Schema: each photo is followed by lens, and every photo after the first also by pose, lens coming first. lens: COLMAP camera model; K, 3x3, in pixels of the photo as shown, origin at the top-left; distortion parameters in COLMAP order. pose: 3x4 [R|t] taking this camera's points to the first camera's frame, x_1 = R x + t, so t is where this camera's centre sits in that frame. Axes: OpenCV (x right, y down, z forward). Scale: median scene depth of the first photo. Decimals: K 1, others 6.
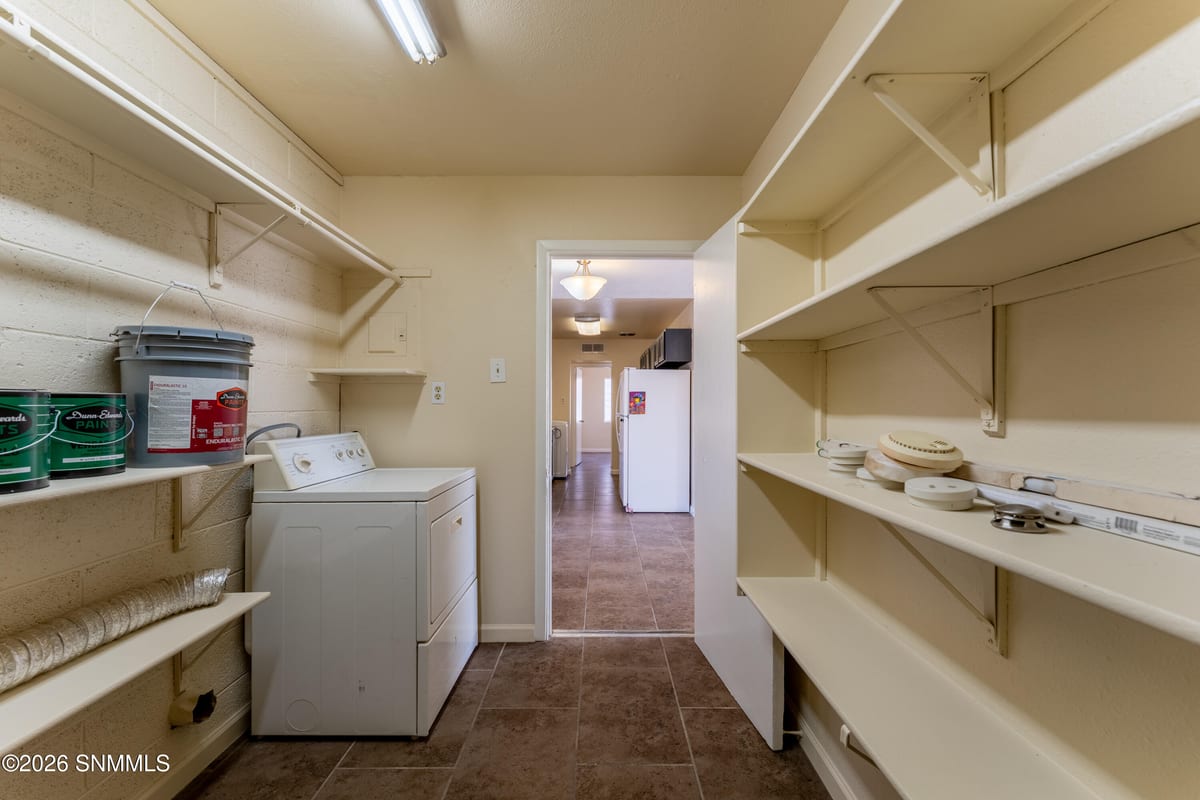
lens RADIAL K [[483.8, 0, 603.1], [0, 483.8, 406.0], [0, 0, 1]] dist [-0.000023, -0.000191]
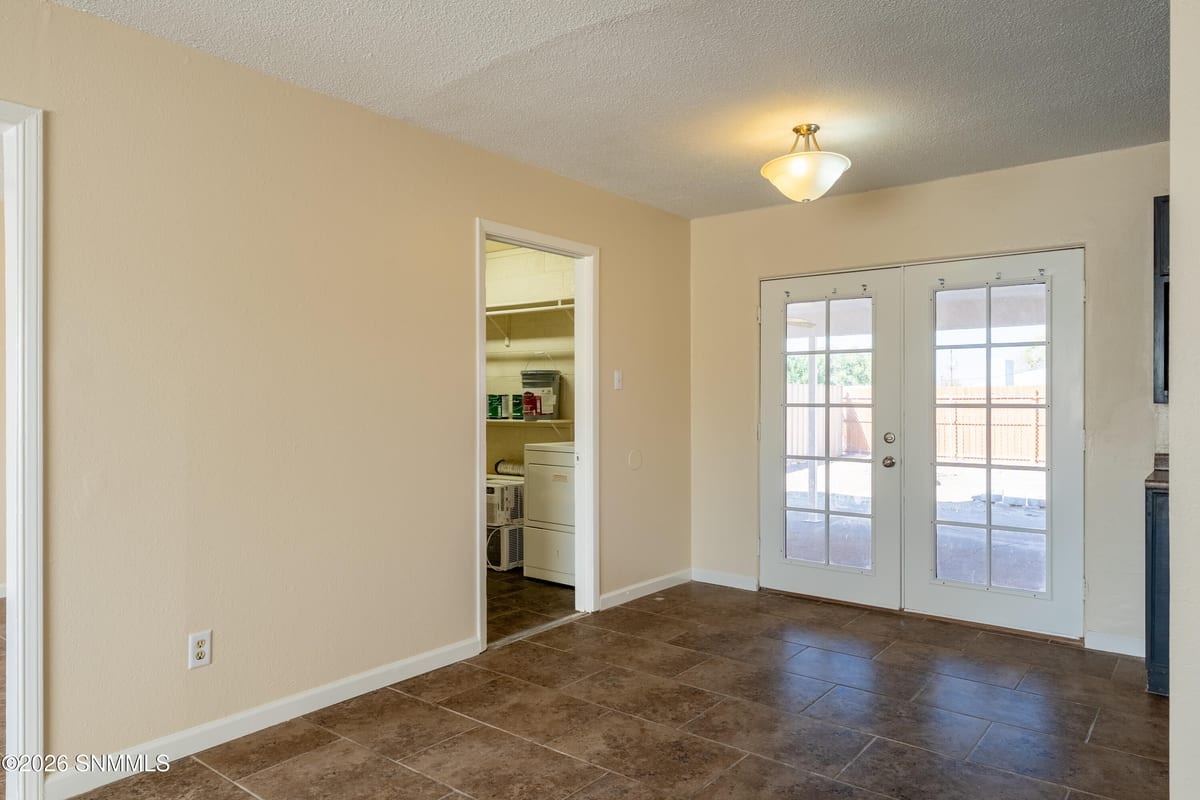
lens RADIAL K [[768.6, 0, 600.0], [0, 768.6, 400.0], [0, 0, 1]] dist [-0.005315, -0.002123]
pose [[-0.625489, -0.001965, -0.780230, 0.562998], [-0.002824, 0.999996, -0.000255, 0.002016], [0.780228, 0.002043, -0.625492, 0.985017]]
